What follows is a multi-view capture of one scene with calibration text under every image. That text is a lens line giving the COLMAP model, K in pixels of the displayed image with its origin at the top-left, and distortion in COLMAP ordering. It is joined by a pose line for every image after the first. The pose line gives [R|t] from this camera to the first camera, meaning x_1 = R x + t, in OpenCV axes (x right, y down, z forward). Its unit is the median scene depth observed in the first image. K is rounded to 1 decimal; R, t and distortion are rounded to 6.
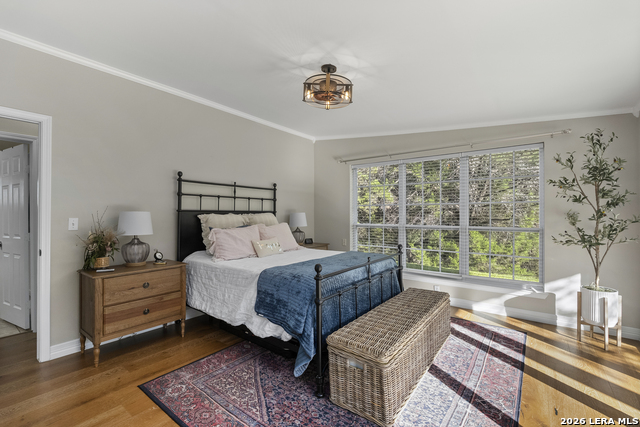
lens RADIAL K [[282.2, 0, 320.0], [0, 282.2, 213.5], [0, 0, 1]] dist [0.002012, 0.000126]
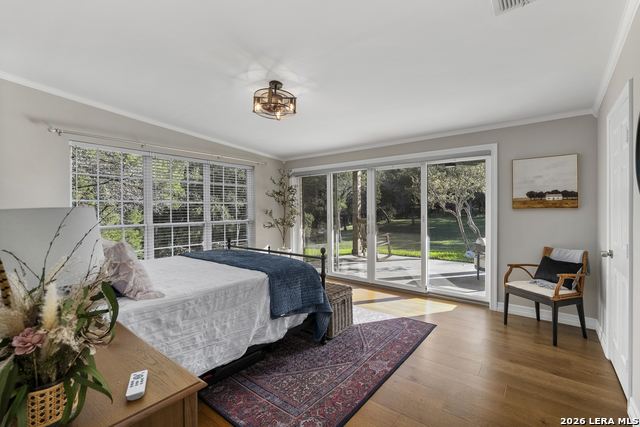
lens RADIAL K [[282.0, 0, 321.4], [0, 282.0, 209.2], [0, 0, 1]] dist [-0.003699, -0.000161]
pose [[0.027053, 0.001531, 0.999633, -1.137951], [0.004977, 0.999986, -0.001666, -0.003428], [-0.999622, 0.005021, 0.027045, 0.806792]]
